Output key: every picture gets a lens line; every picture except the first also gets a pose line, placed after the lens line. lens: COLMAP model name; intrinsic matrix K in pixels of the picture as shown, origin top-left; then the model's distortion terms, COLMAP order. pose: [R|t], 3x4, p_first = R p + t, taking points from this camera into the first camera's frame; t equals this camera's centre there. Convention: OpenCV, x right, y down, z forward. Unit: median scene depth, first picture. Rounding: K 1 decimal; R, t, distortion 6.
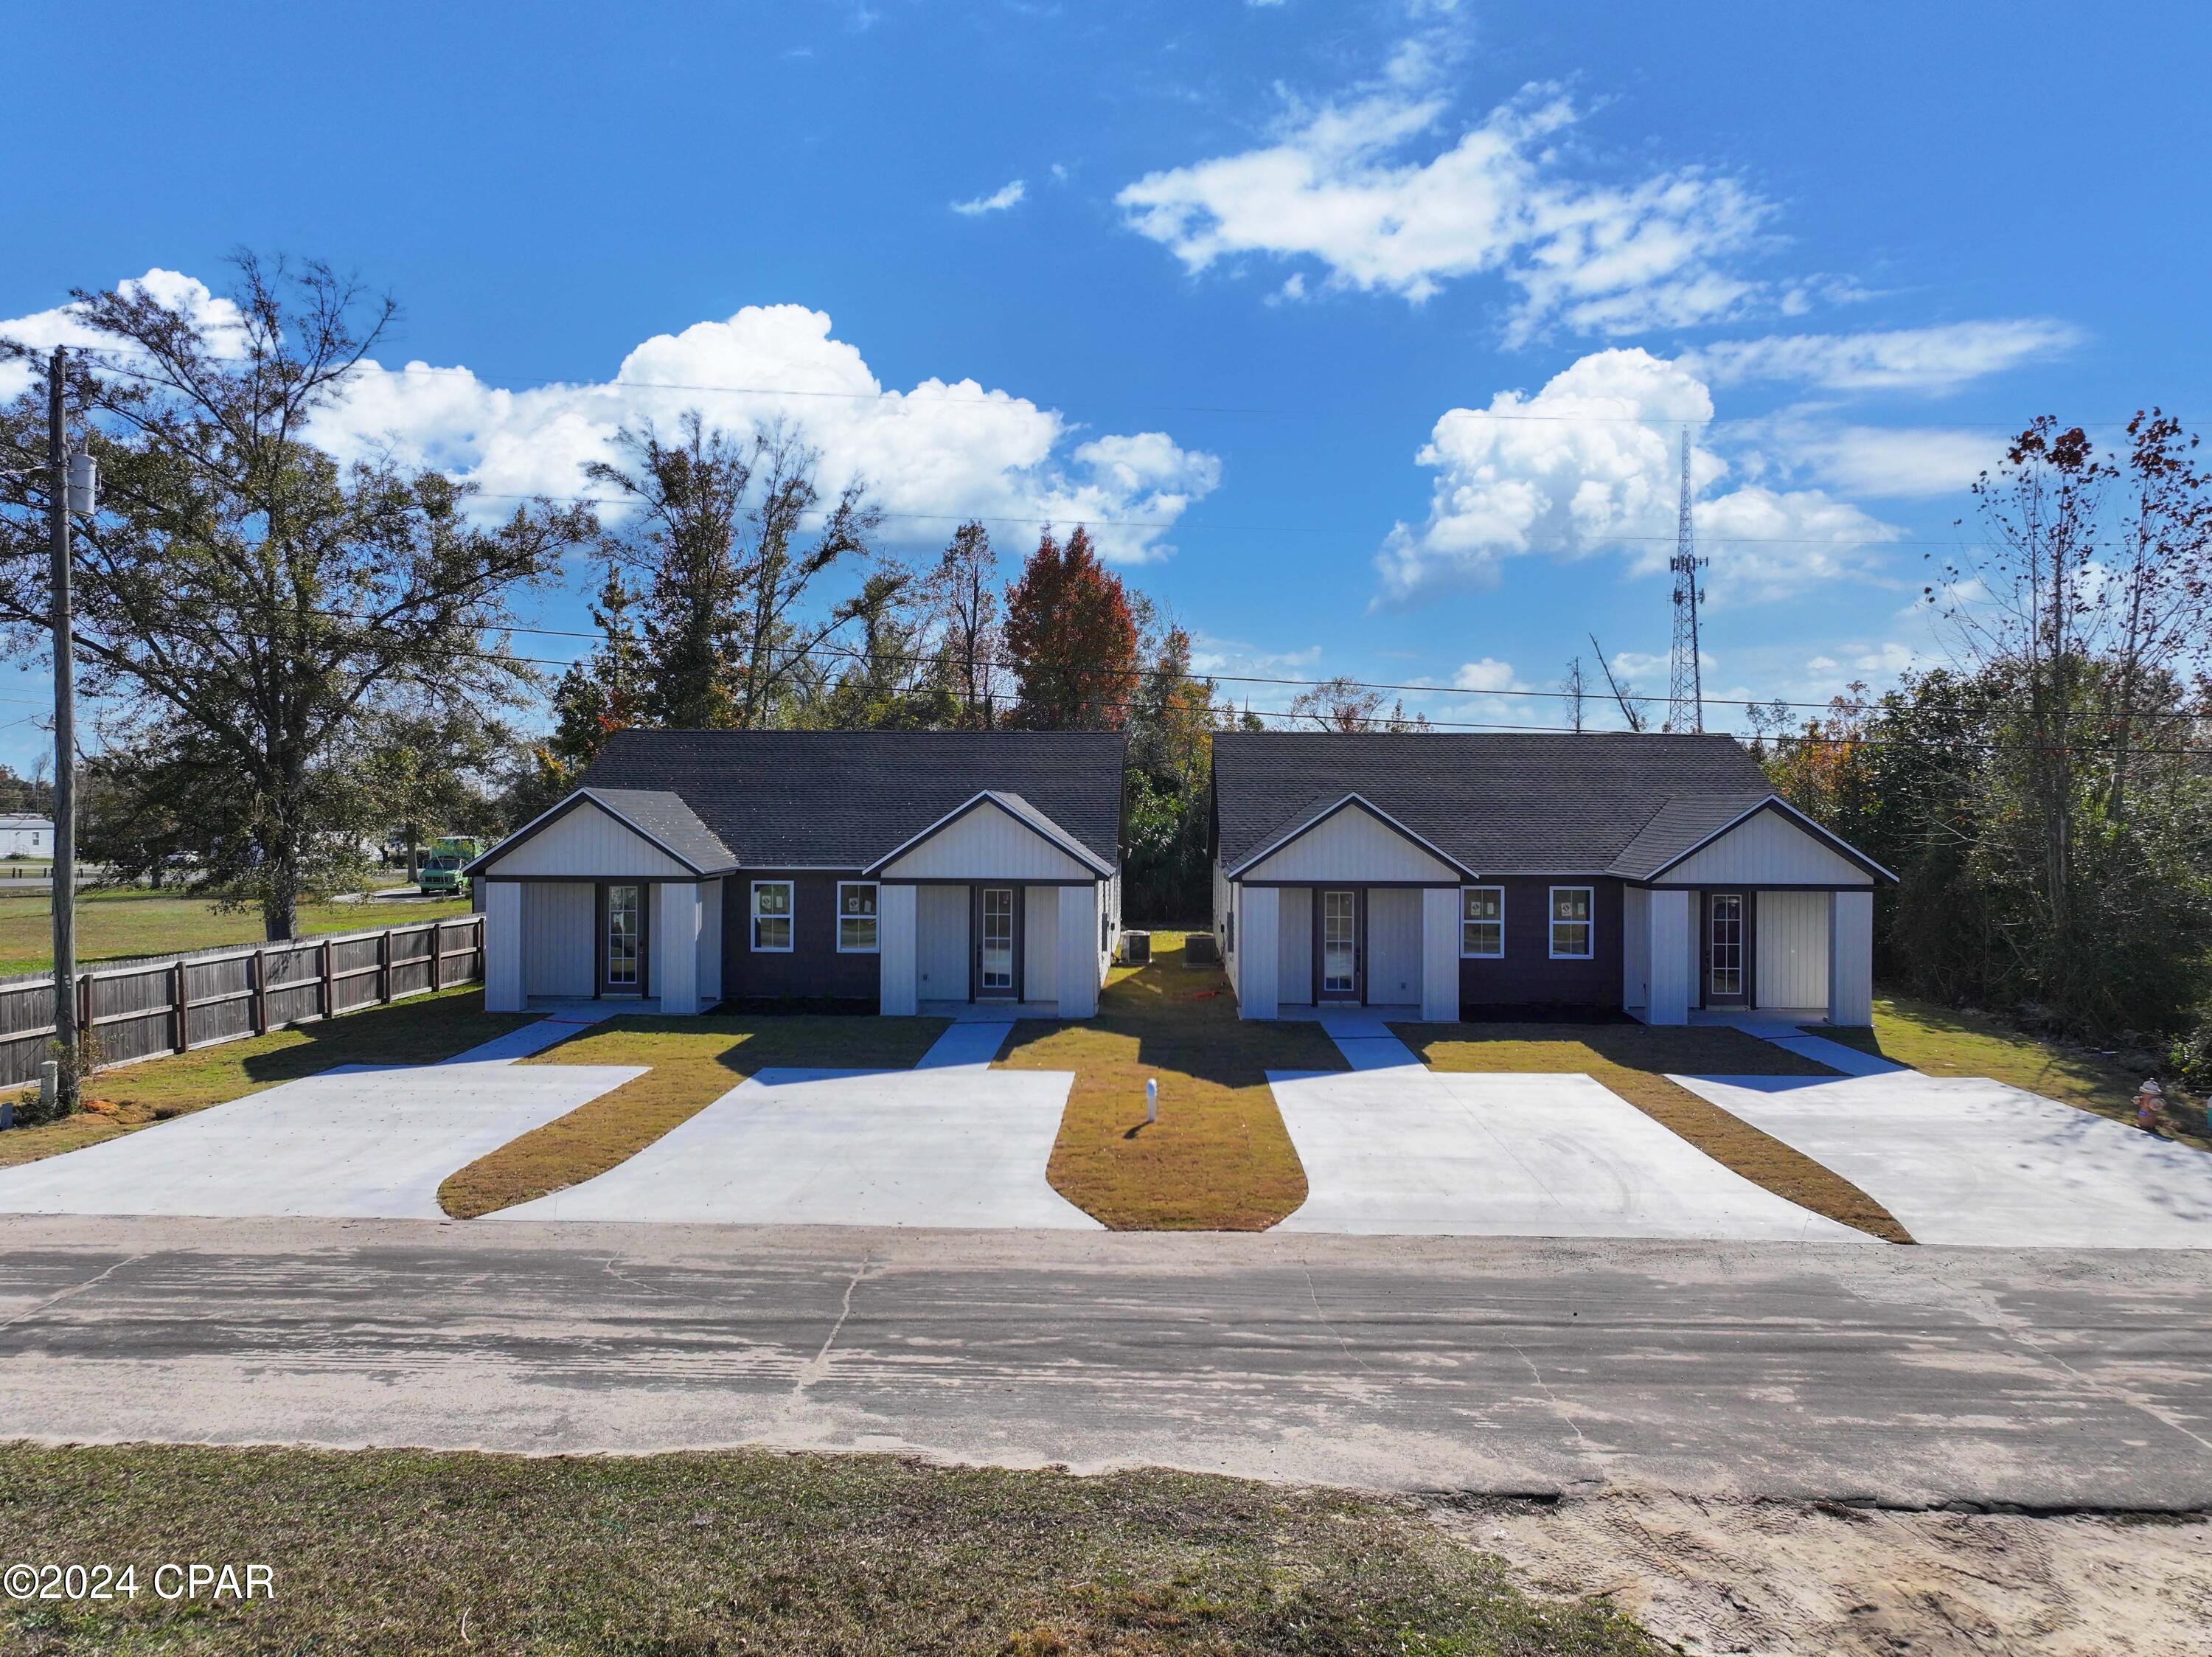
lens RADIAL K [[1560.7, 0, 1104.2], [0, 1560.7, 820.3], [0, 0, 1]] dist [-0.014149, 0.040058]
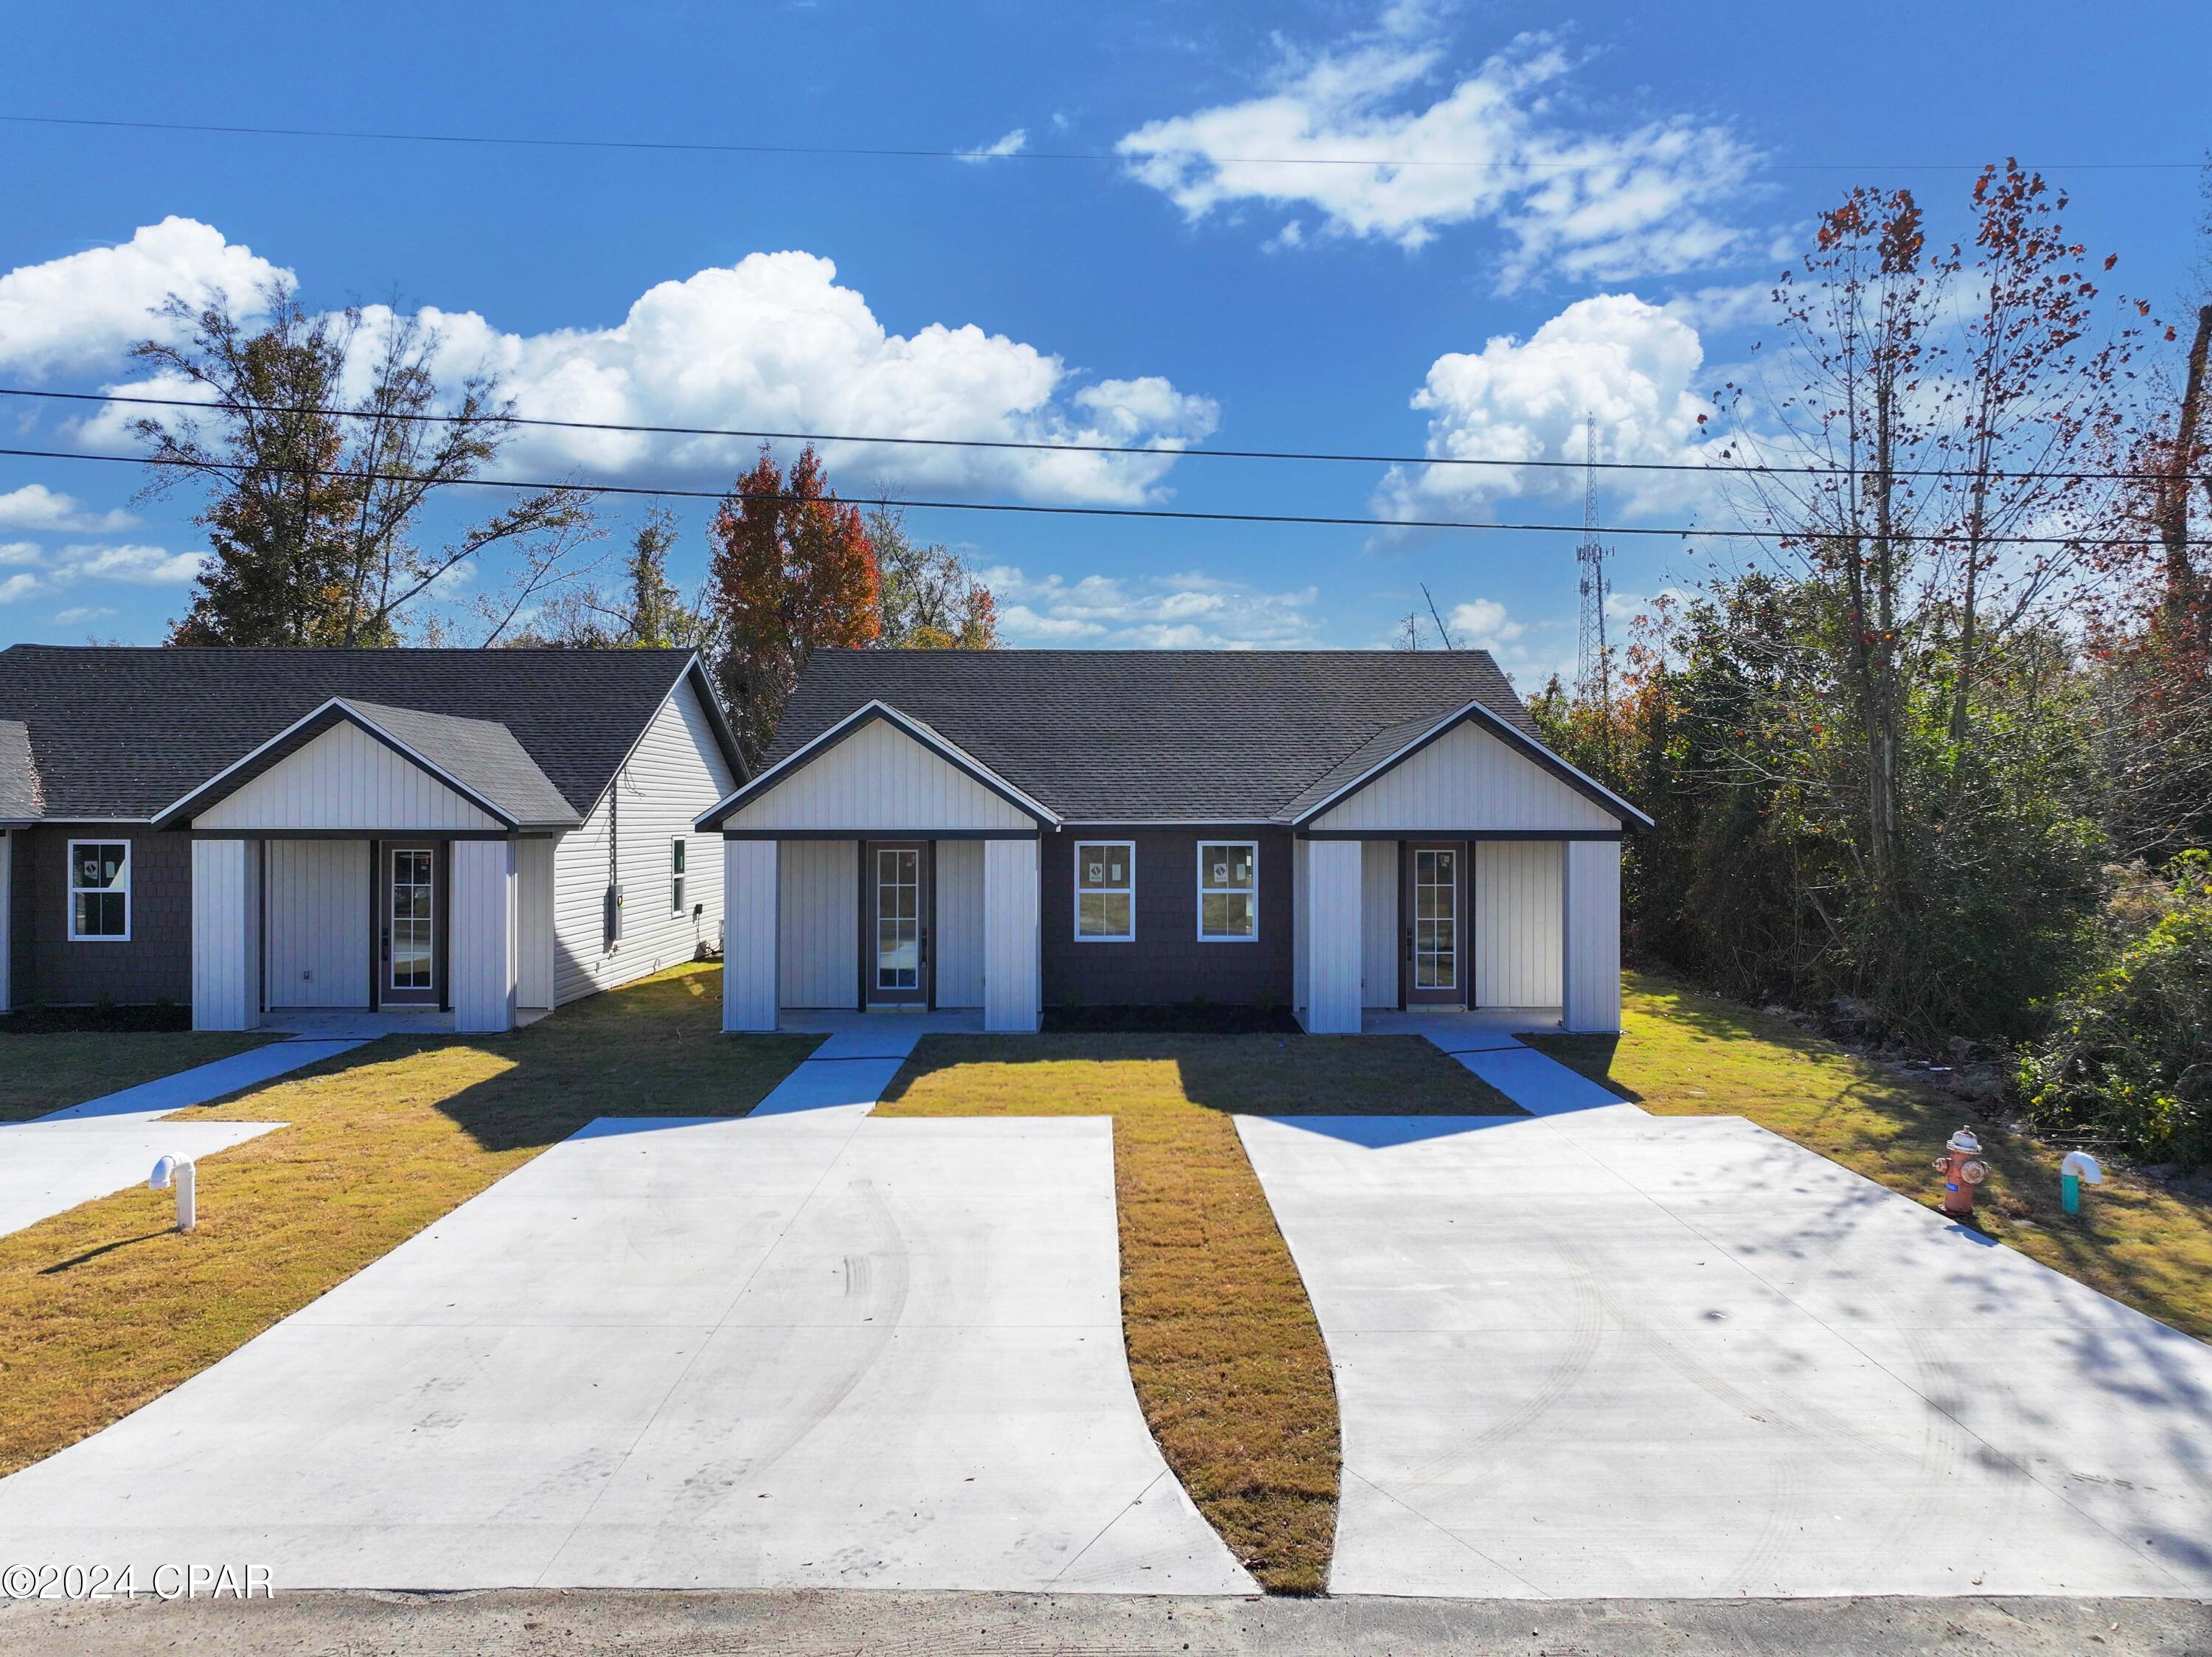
lens RADIAL K [[1555.8, 0, 1106.0], [0, 1555.8, 828.5], [0, 0, 1]] dist [-0.006783, 0.027318]
pose [[0.998954, -0.004193, 0.045526, 0.231130], [0.004033, 0.999985, 0.003598, 0.037031], [-0.045541, -0.003411, 0.998957, 0.313835]]
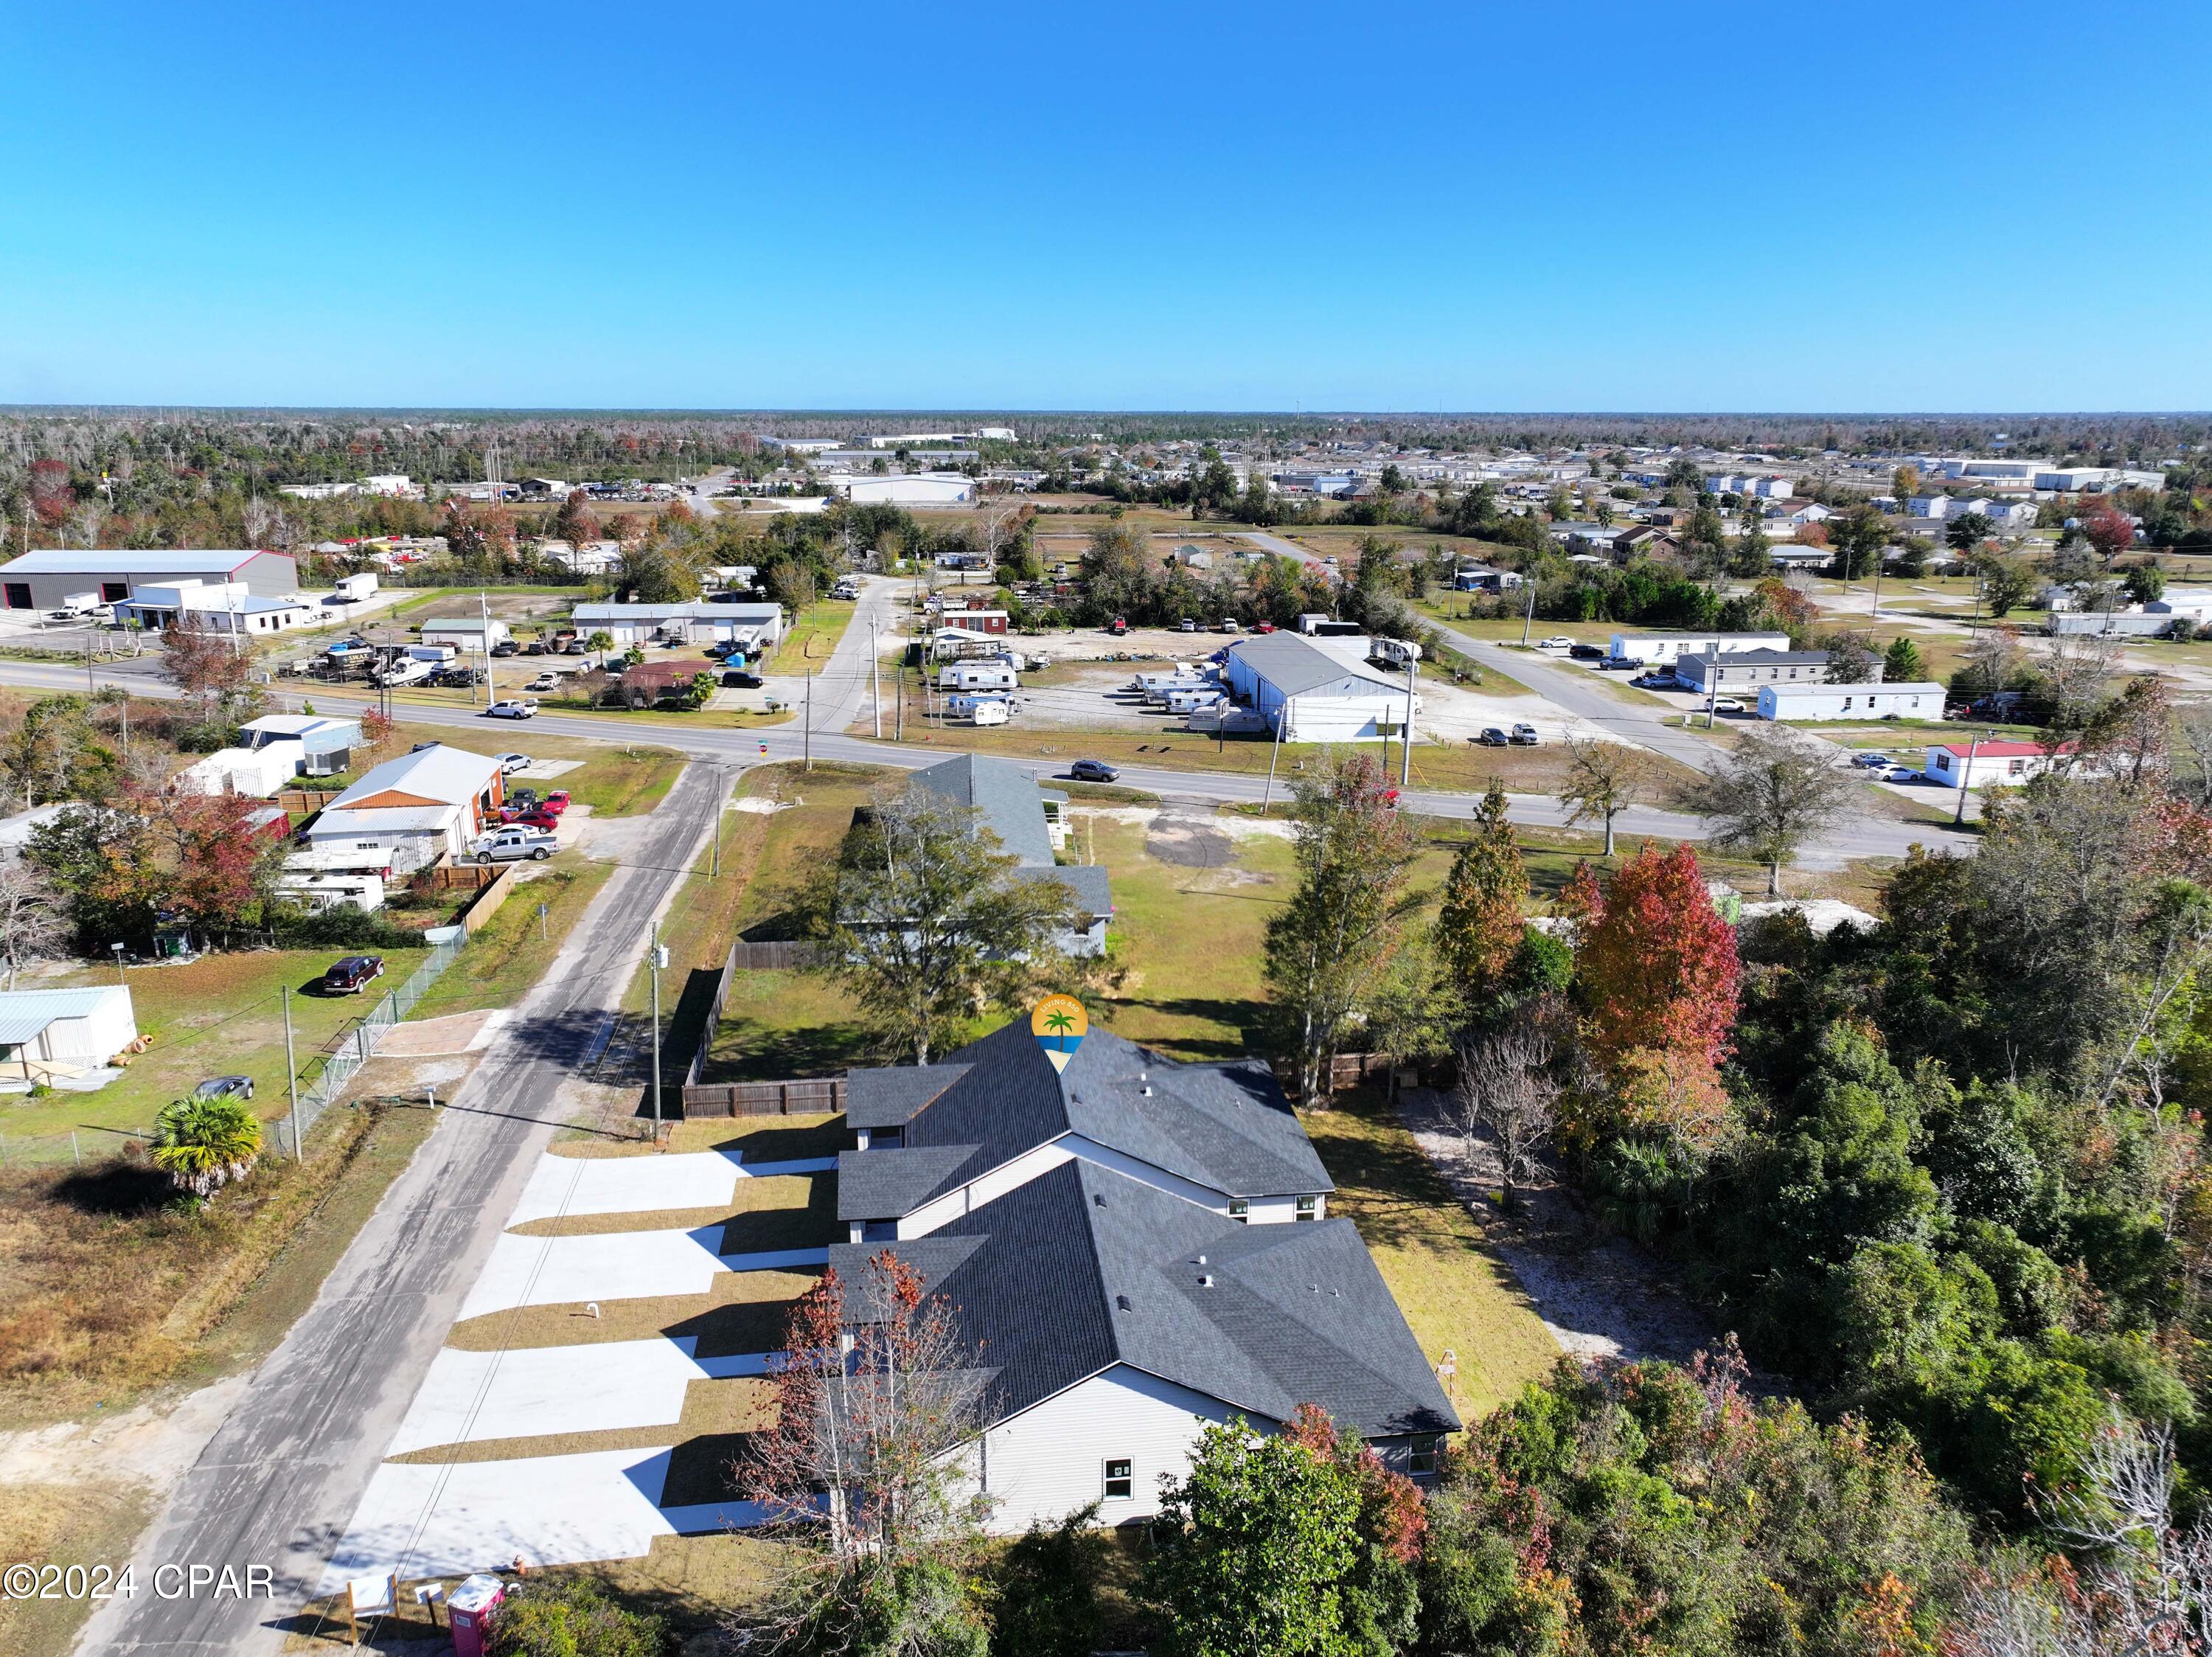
lens RADIAL K [[1555.8, 0, 1106.0], [0, 1555.8, 828.5], [0, 0, 1]] dist [-0.006783, 0.027318]
pose [[0.155892, 0.249014, -0.955871, 1.838834], [-0.003974, 0.967852, 0.251487, -0.952828], [0.987766, -0.035407, 0.151870, 1.065862]]
